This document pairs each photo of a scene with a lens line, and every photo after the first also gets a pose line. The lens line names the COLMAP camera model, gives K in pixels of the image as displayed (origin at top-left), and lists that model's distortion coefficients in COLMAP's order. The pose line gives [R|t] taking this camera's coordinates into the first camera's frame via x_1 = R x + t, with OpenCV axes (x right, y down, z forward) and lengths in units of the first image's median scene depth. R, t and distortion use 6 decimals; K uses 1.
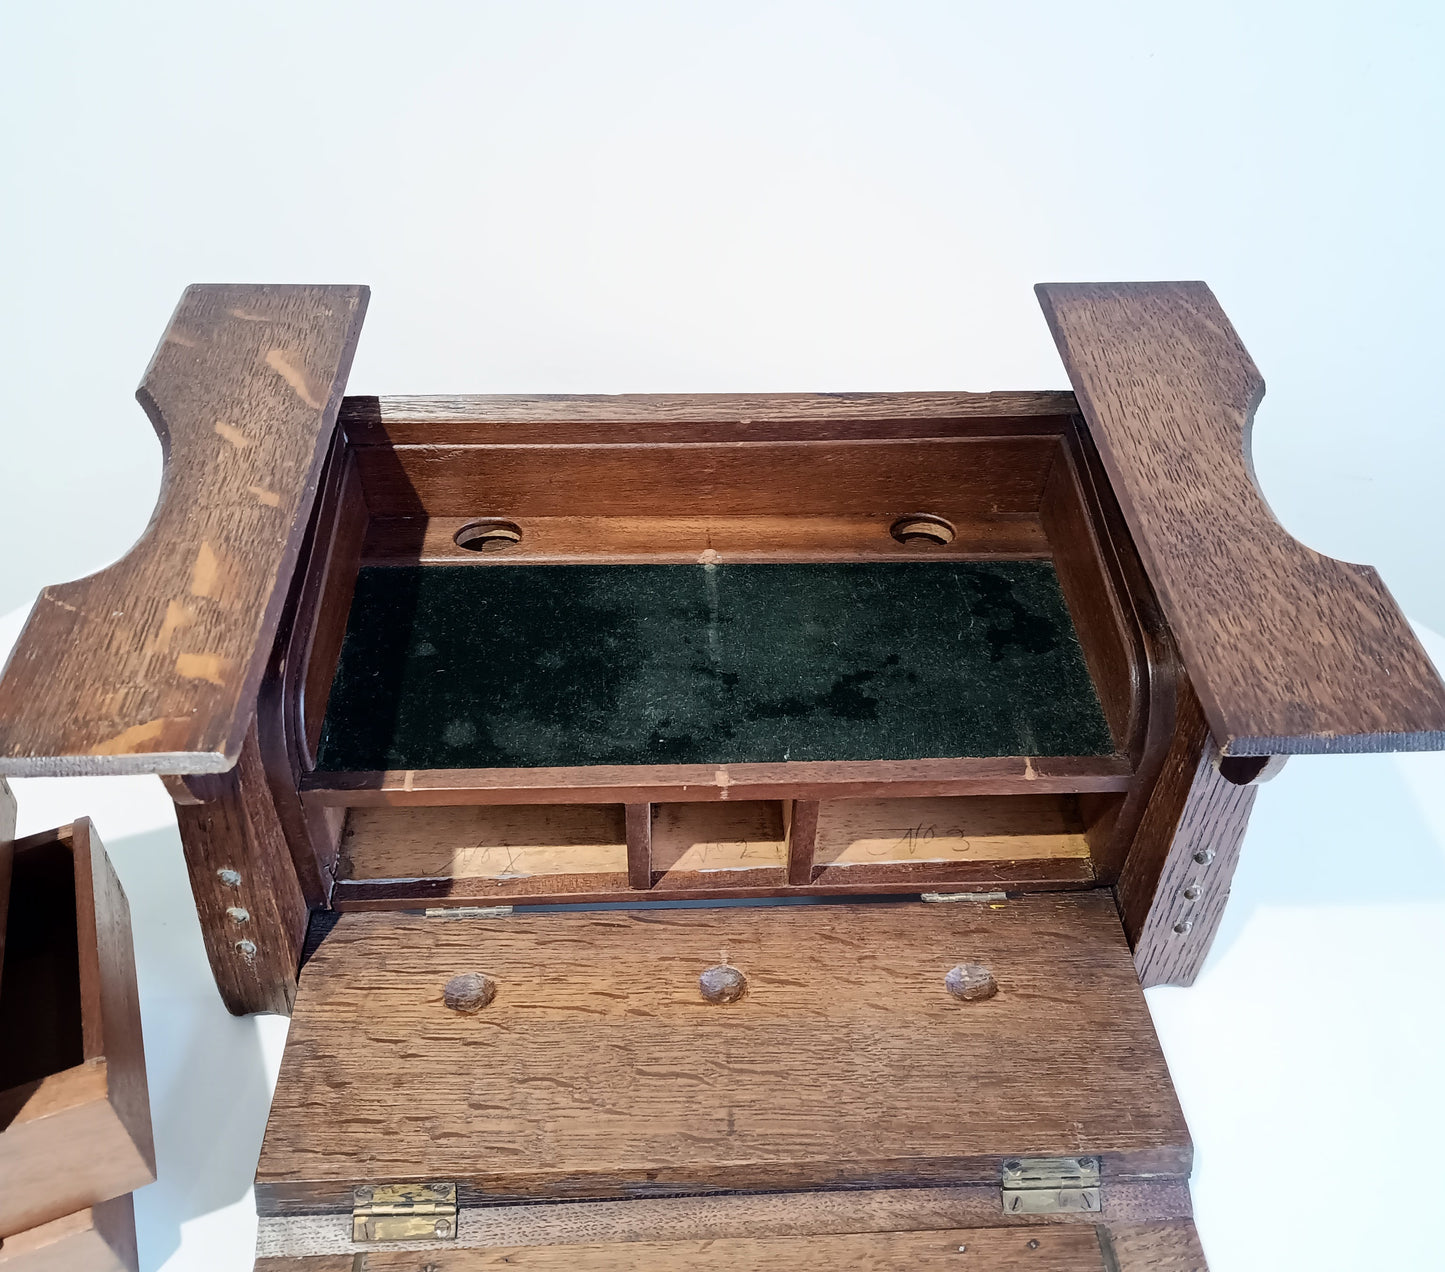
lens RADIAL K [[1316.8, 0, 720.9], [0, 1316.8, 538.3], [0, 0, 1]] dist [0.088132, -0.152876]
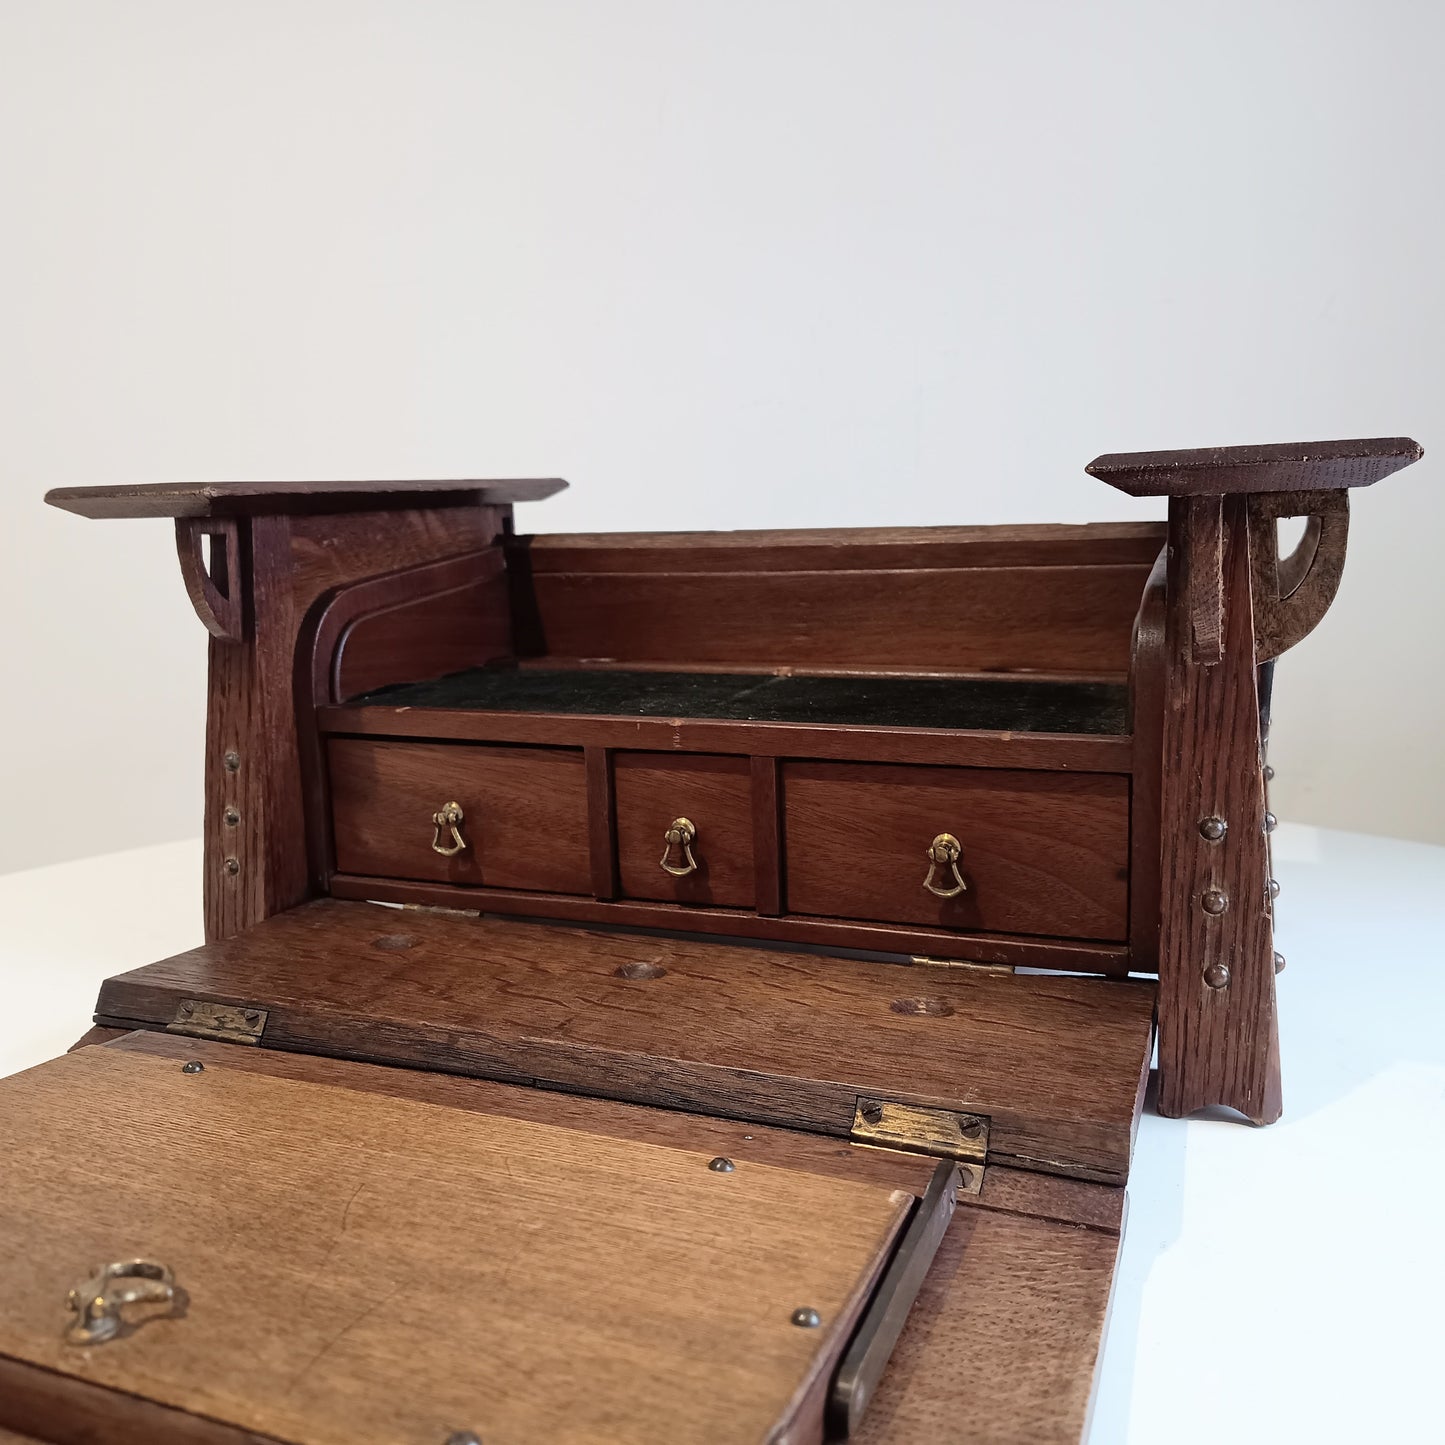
lens RADIAL K [[1336.2, 0, 722.5], [0, 1336.2, 722.5], [0, 0, 1]] dist [0.031881, -0.018167]
pose [[0.911024, 0.021442, -0.411796, 0.412913], [-0.237092, 0.844304, -0.480561, 0.615364], [0.337376, 0.535436, 0.774265, 0.257688]]
